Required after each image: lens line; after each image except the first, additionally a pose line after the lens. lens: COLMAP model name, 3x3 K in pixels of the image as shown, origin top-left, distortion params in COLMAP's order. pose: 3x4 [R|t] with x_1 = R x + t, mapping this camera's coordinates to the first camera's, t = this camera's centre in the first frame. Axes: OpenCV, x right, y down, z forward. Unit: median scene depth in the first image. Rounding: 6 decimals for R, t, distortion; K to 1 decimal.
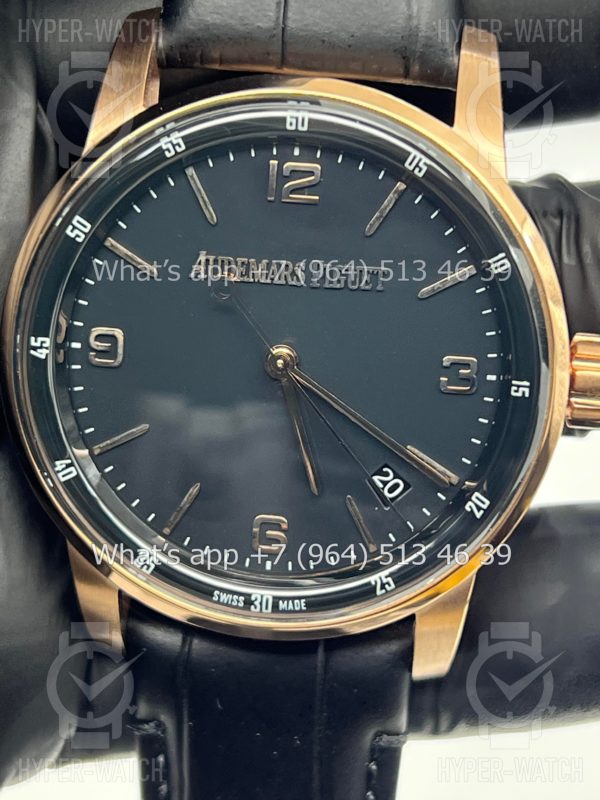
lens RADIAL K [[1831.1, 0, 300.0], [0, 1831.1, 400.0], [0, 0, 1]] dist [-0.033821, -0.136164]
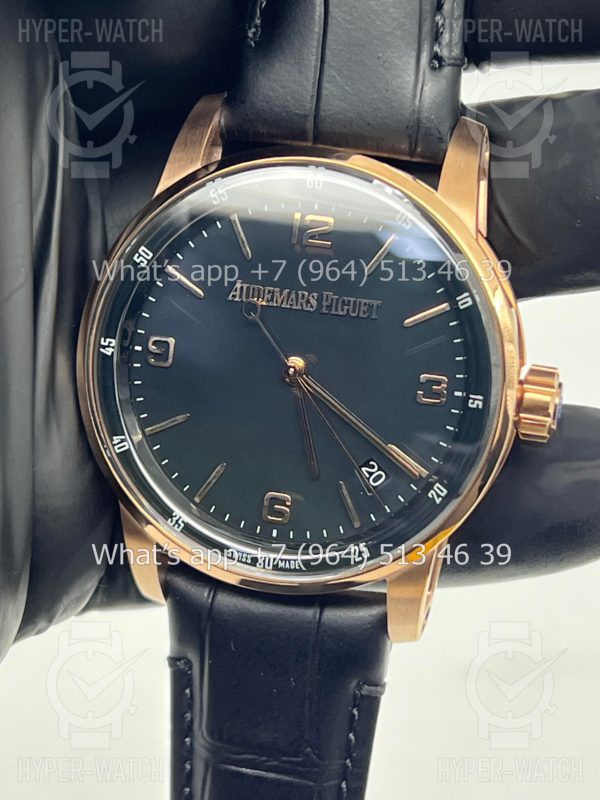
lens RADIAL K [[1831.1, 0, 300.0], [0, 1831.1, 400.0], [0, 0, 1]] dist [-0.033821, -0.136164]
pose [[0.988647, 0.067055, -0.134465, 0.165753], [-0.076698, 0.994742, -0.067859, 0.084975], [0.129207, 0.077401, 0.988592, -0.249939]]
